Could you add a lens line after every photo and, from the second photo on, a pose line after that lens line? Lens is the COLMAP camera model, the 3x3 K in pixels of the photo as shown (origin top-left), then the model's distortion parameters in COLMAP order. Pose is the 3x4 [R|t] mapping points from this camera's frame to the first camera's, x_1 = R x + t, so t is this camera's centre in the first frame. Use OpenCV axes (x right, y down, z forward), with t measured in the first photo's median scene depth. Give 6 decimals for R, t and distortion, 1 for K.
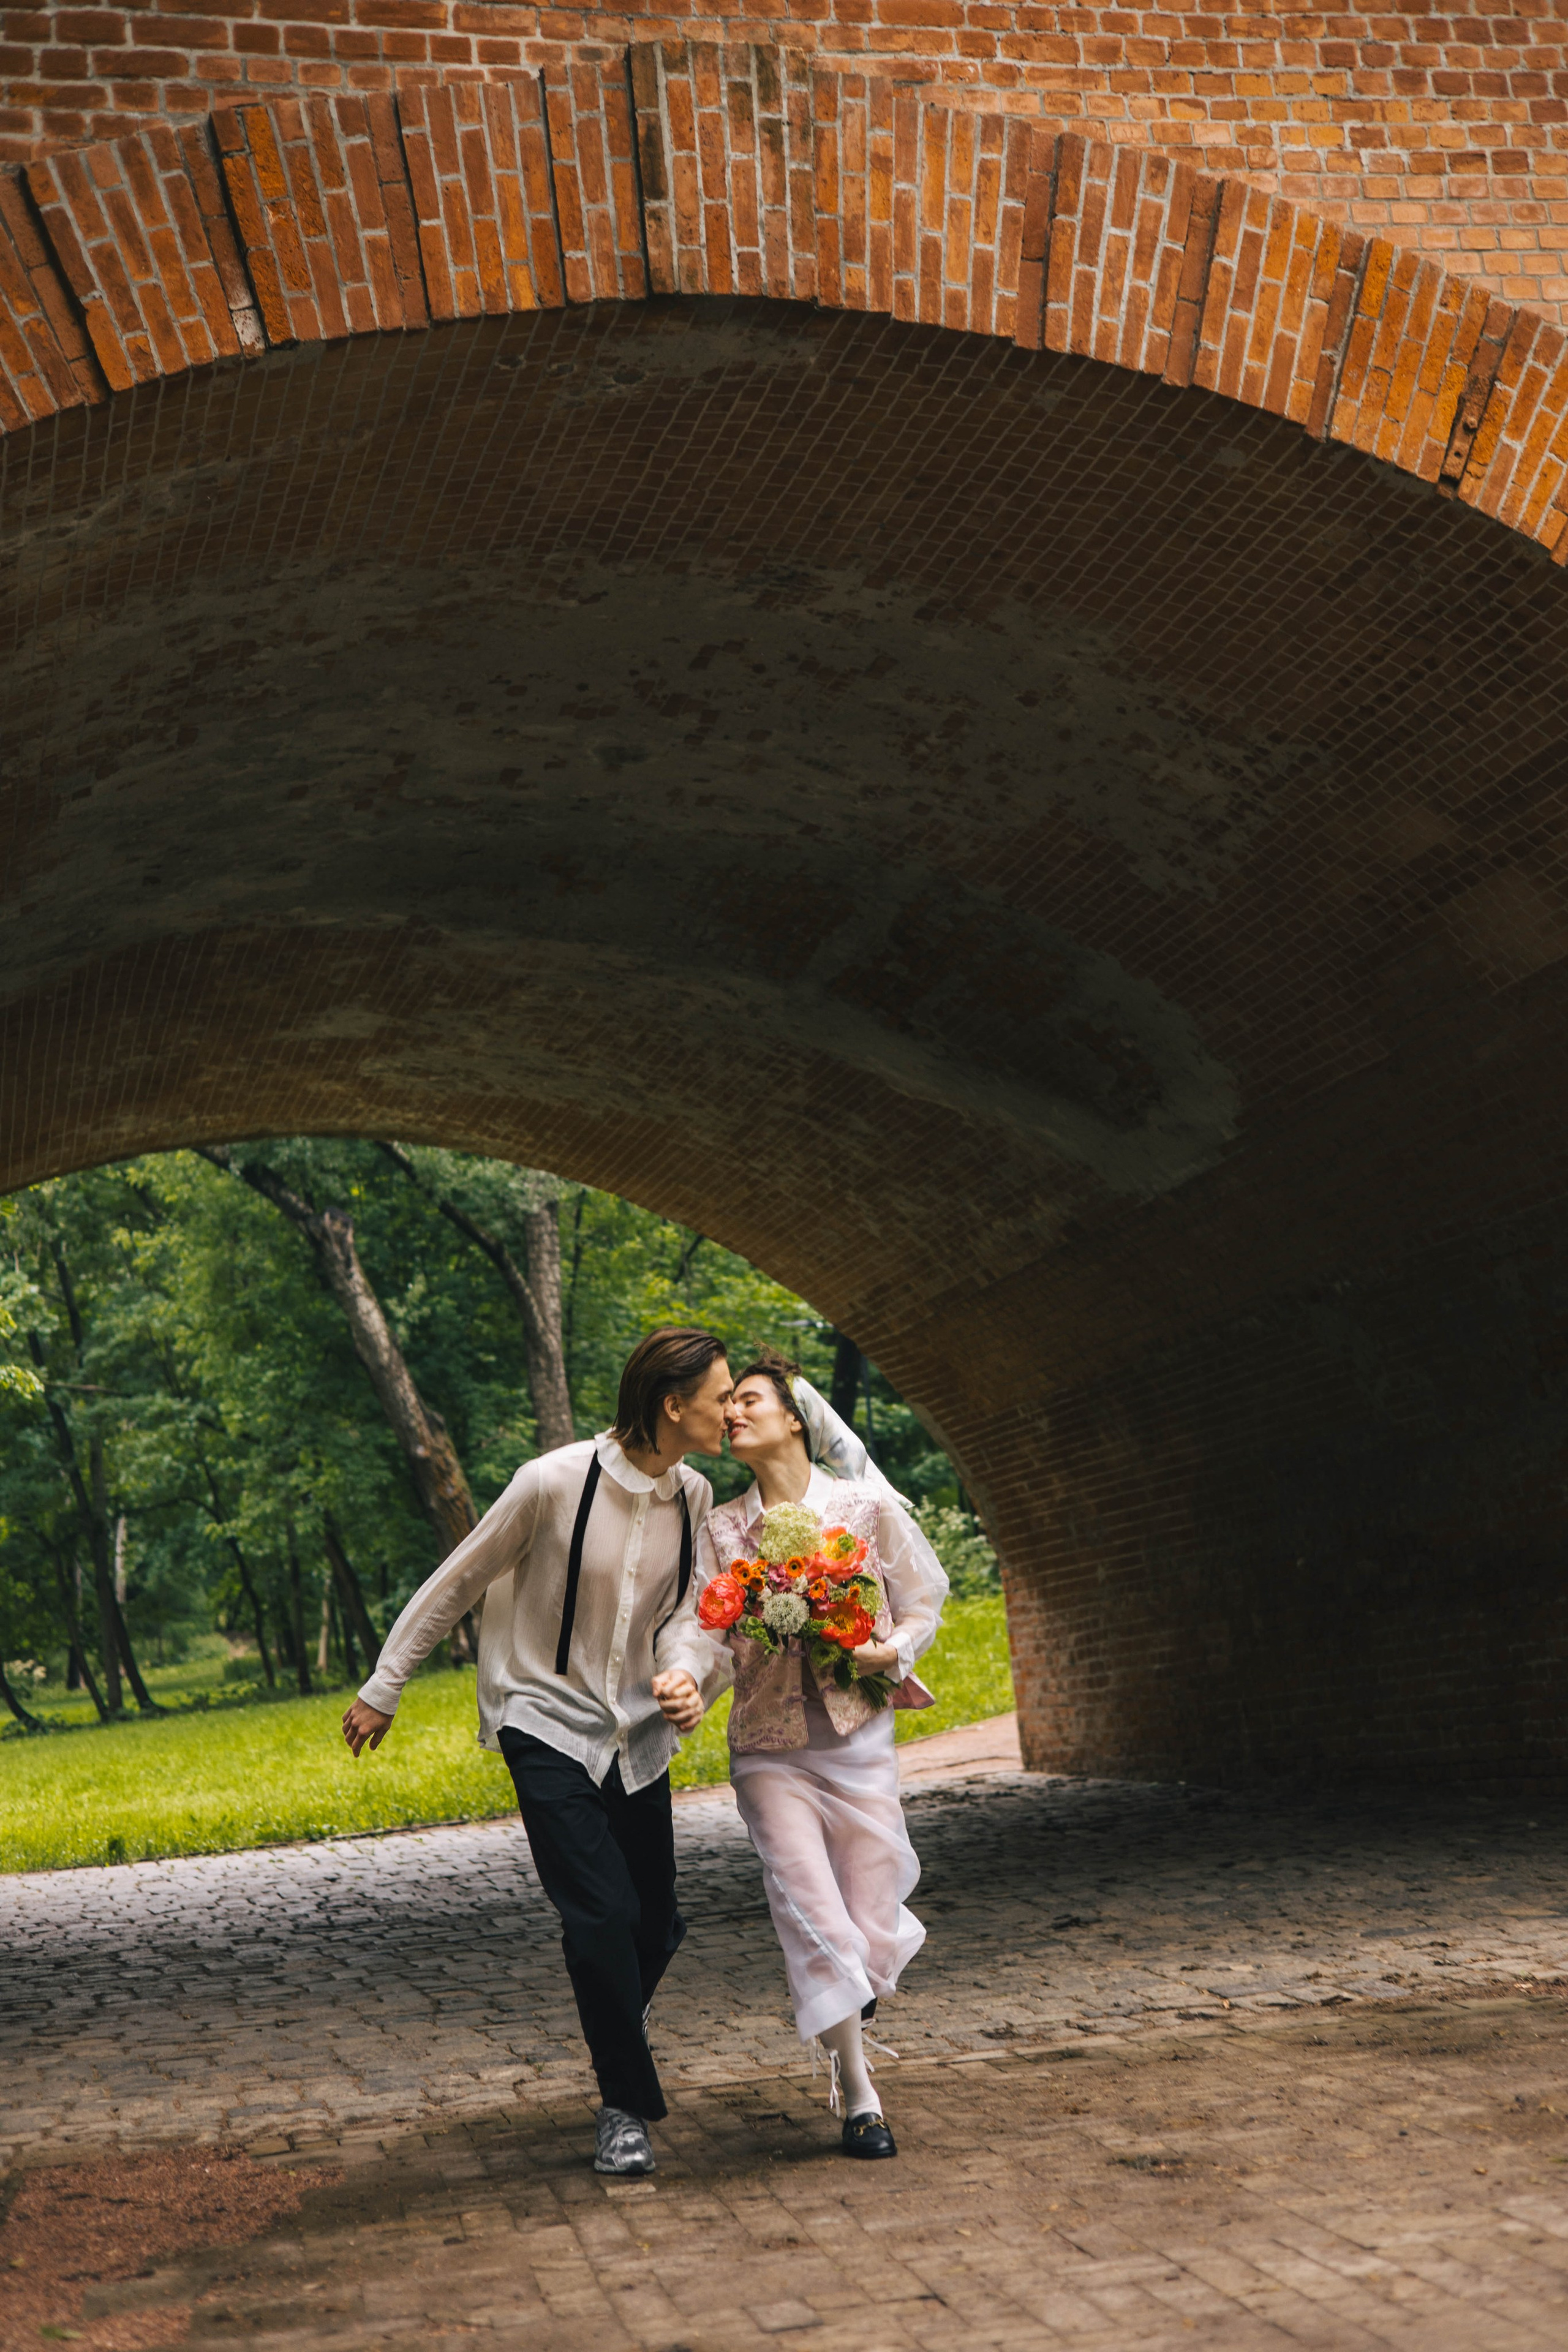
lens RADIAL K [[3010.2, 0, 865.4], [0, 3010.2, 1206.8], [0, 0, 1]] dist [0.011469, -0.001235]
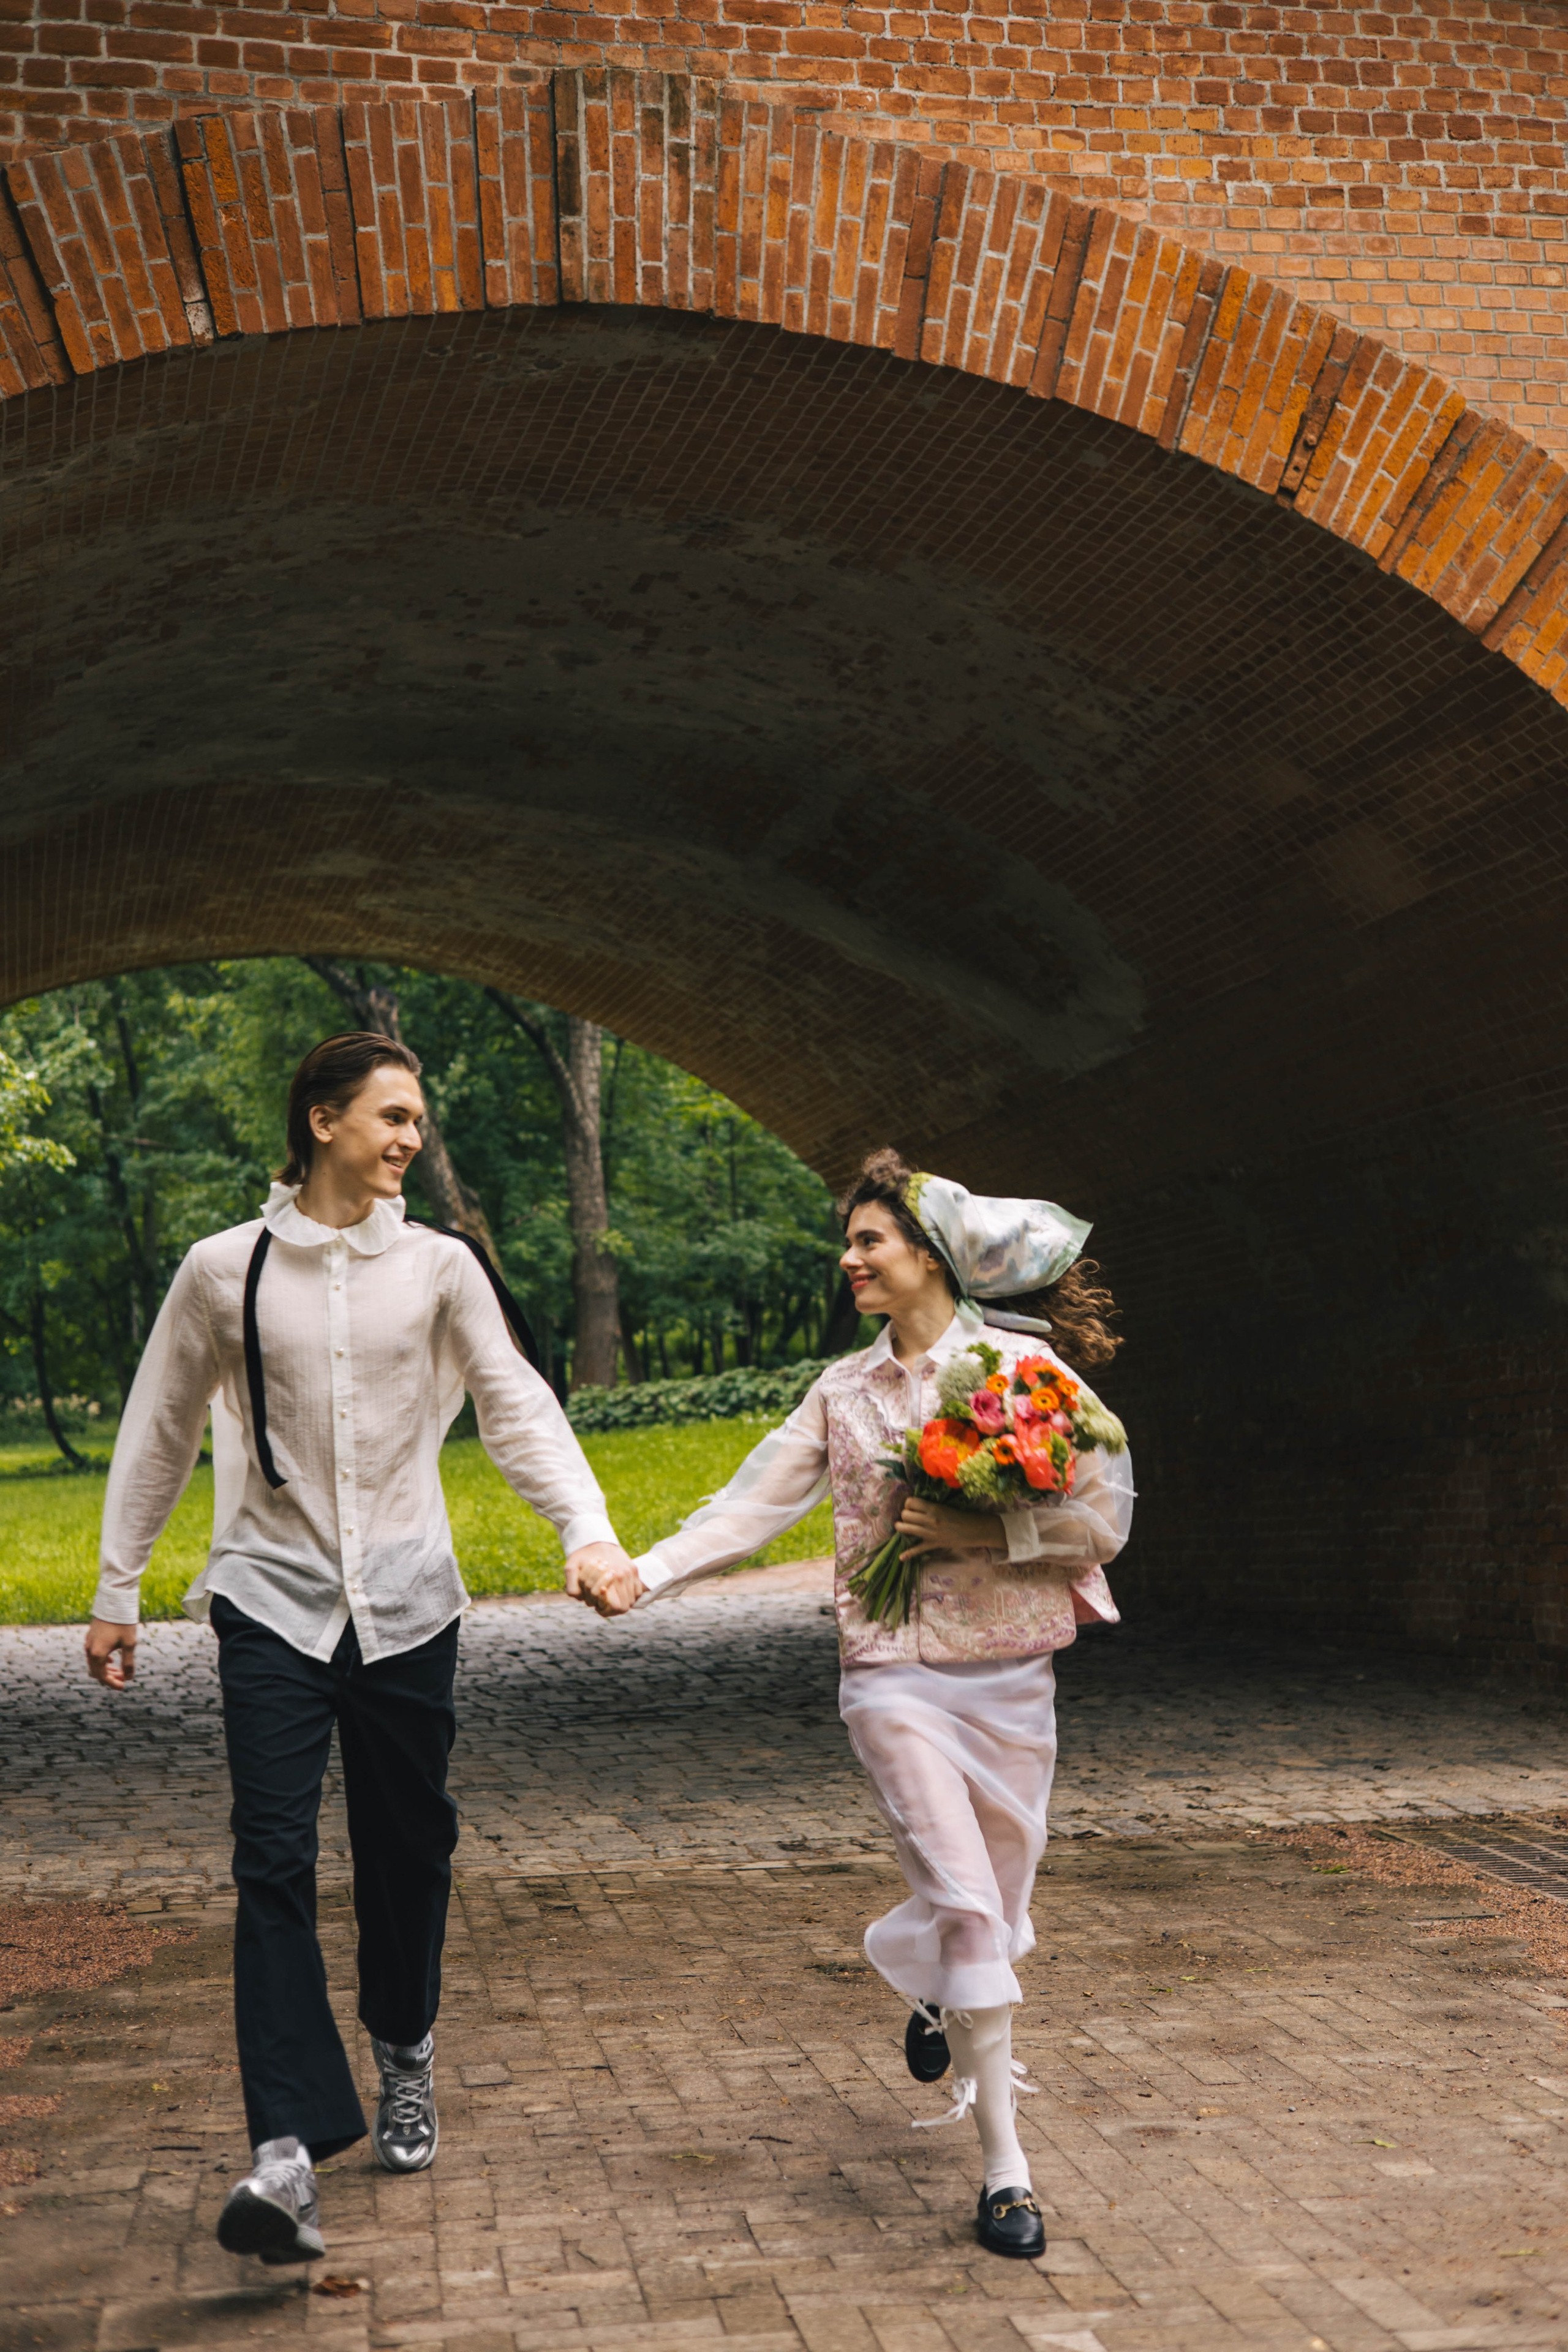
lens RADIAL K [[3010.2, 0, 865.4], [0, 3010.2, 1206.8], [0, 0, 1]] dist [0.011469, -0.001235]
pose [[0.998189, 0.056407, -0.020904, 0.076457], [-0.054720, 0.995755, 0.074008, -0.052761], [0.024990, -0.072730, 0.997039, -0.124422]]
